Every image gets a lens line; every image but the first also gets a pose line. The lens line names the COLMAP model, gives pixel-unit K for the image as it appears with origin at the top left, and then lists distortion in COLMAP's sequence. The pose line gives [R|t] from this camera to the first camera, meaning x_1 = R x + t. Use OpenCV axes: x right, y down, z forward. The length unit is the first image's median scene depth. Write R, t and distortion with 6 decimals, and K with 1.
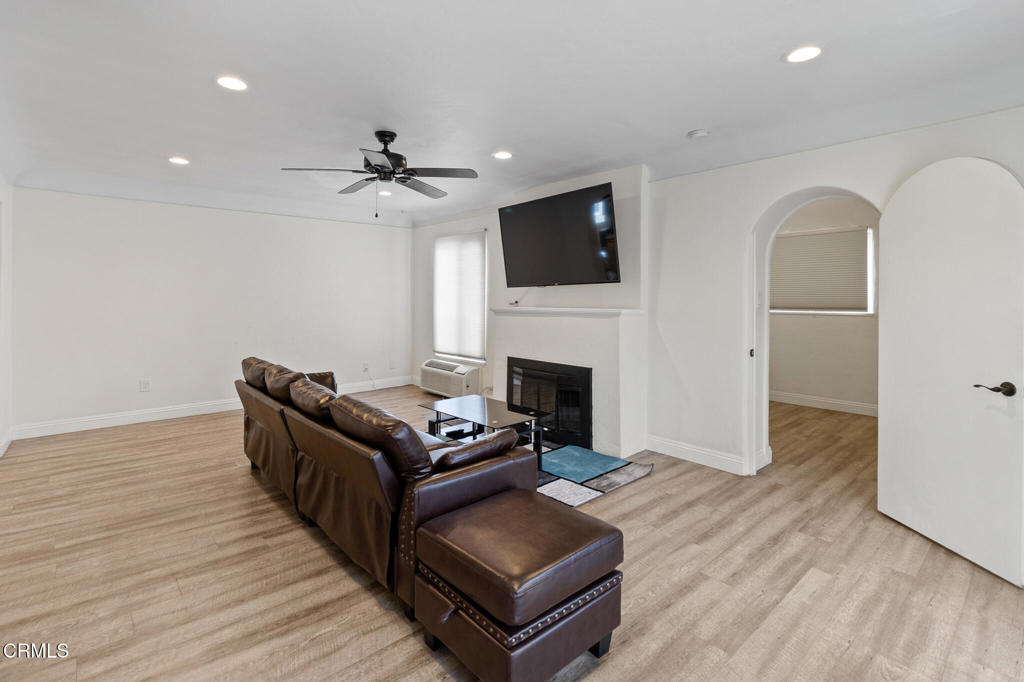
lens RADIAL K [[481.4, 0, 528.3], [0, 481.4, 301.2], [0, 0, 1]] dist [-0.004954, 0.002826]
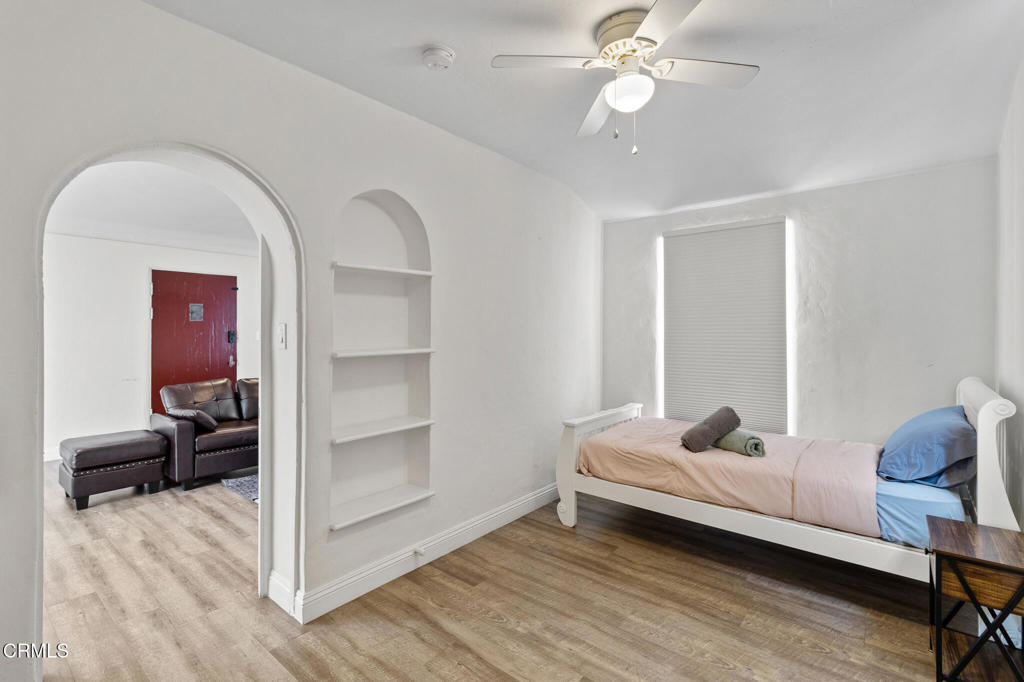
lens RADIAL K [[481.4, 0, 514.7], [0, 481.4, 334.7], [0, 0, 1]] dist [-0.004954, 0.002826]
pose [[0.132644, 0.020220, -0.990957, 1.462952], [-0.000356, 0.999793, 0.020353, -0.026807], [0.991164, -0.002347, 0.132624, 1.566137]]
